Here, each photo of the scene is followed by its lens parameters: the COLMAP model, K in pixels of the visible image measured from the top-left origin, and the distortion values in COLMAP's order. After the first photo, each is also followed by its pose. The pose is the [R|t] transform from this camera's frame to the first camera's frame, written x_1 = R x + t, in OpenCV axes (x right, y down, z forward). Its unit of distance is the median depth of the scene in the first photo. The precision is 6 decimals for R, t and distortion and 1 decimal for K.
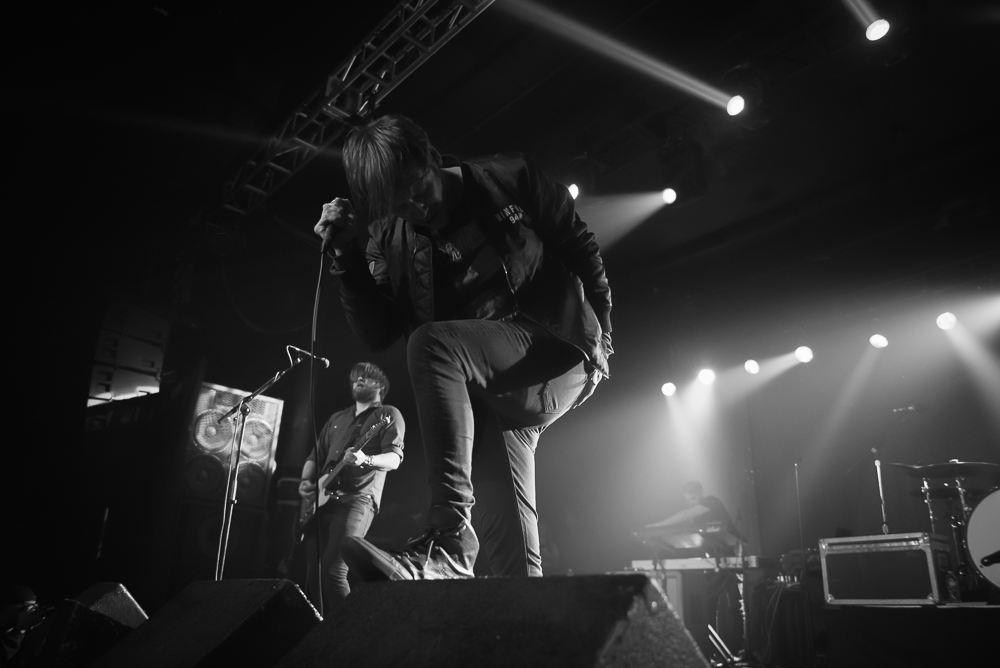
lens RADIAL K [[733.3, 0, 500.0], [0, 733.3, 334.0], [0, 0, 1]] dist [-0.008715, -0.033069]
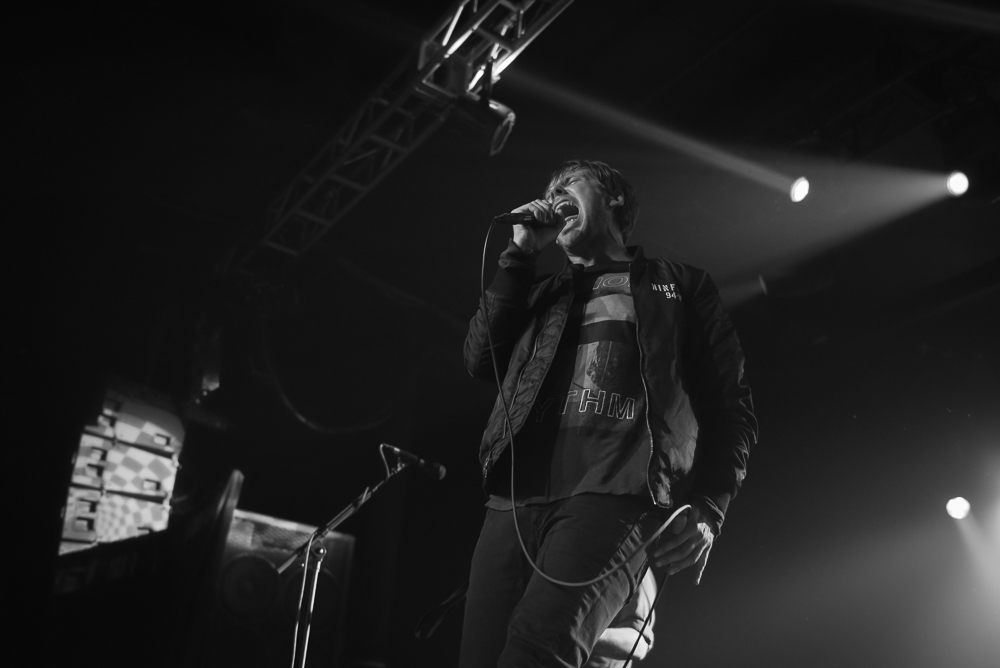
lens RADIAL K [[1029.2, 0, 499.6], [0, 1029.2, 288.7], [0, 0, 1]] dist [0.093982, -0.191477]
pose [[0.992823, -0.045164, -0.110736, -0.068043], [0.029037, 0.989276, -0.143139, 0.010507], [0.116013, 0.138897, 0.983488, 0.105655]]
